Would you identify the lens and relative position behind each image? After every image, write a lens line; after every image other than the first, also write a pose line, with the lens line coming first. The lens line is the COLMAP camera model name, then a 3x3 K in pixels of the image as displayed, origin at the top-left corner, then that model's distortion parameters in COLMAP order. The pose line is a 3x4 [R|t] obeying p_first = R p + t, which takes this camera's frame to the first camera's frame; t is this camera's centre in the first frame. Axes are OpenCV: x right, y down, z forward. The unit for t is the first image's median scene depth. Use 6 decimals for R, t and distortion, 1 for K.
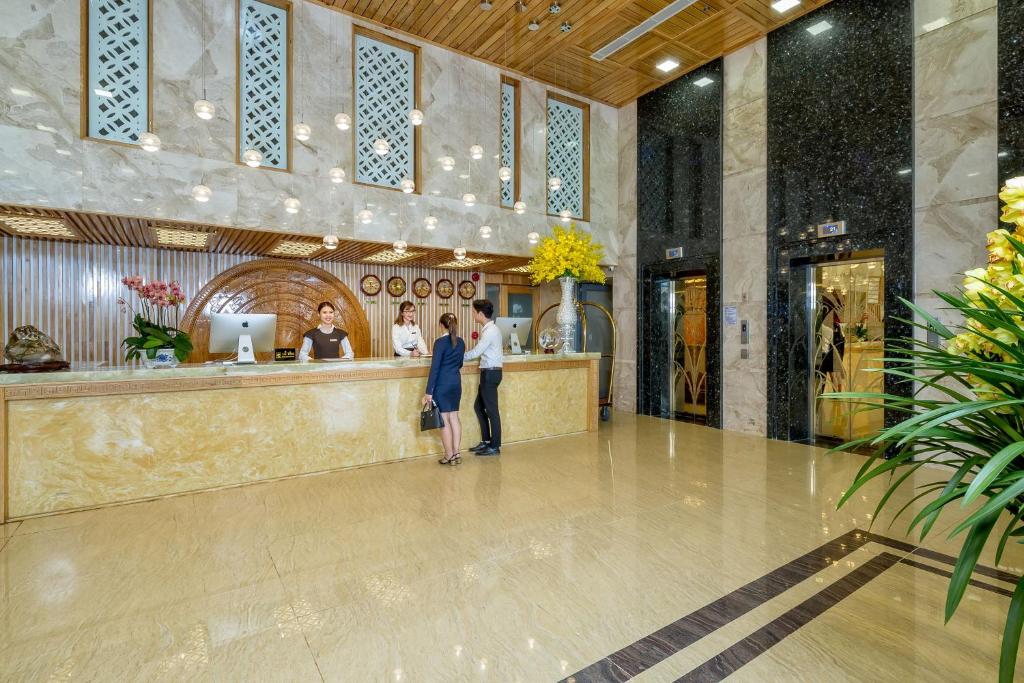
lens RADIAL K [[501.0, 0, 512.9], [0, 501.0, 331.8], [0, 0, 1]] dist [0.002763, 0.000511]
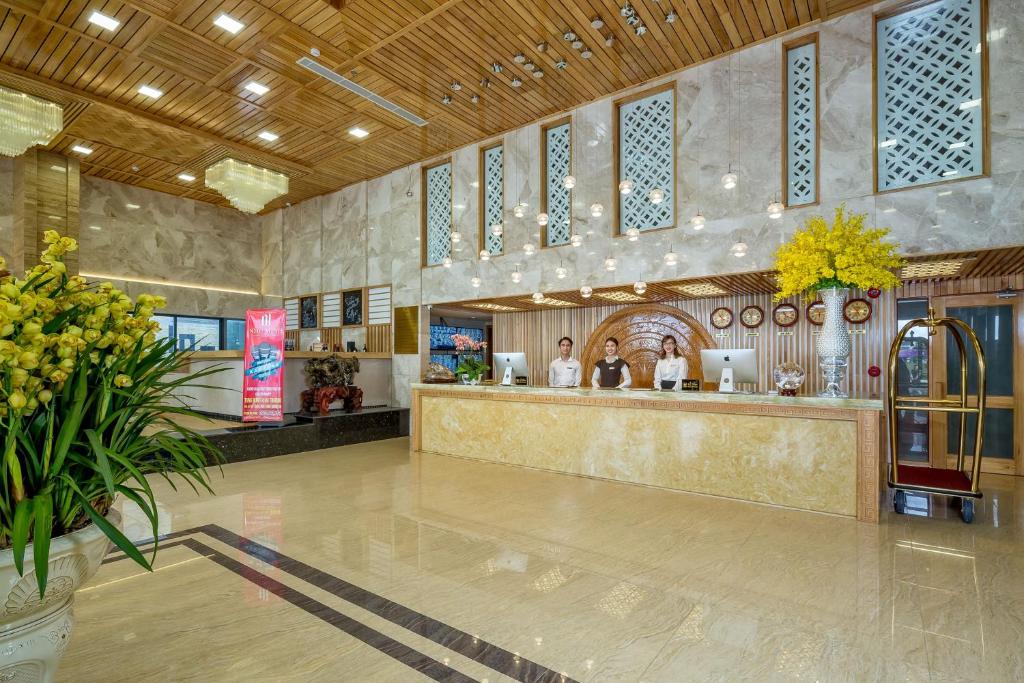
lens RADIAL K [[501.0, 0, 513.9], [0, 501.0, 364.0], [0, 0, 1]] dist [0.002763, 0.000511]
pose [[0.326347, 0.003259, -0.945244, 0.663874], [-0.004576, 0.999988, 0.001868, -0.003823], [0.945239, 0.003716, 0.326358, 0.377599]]
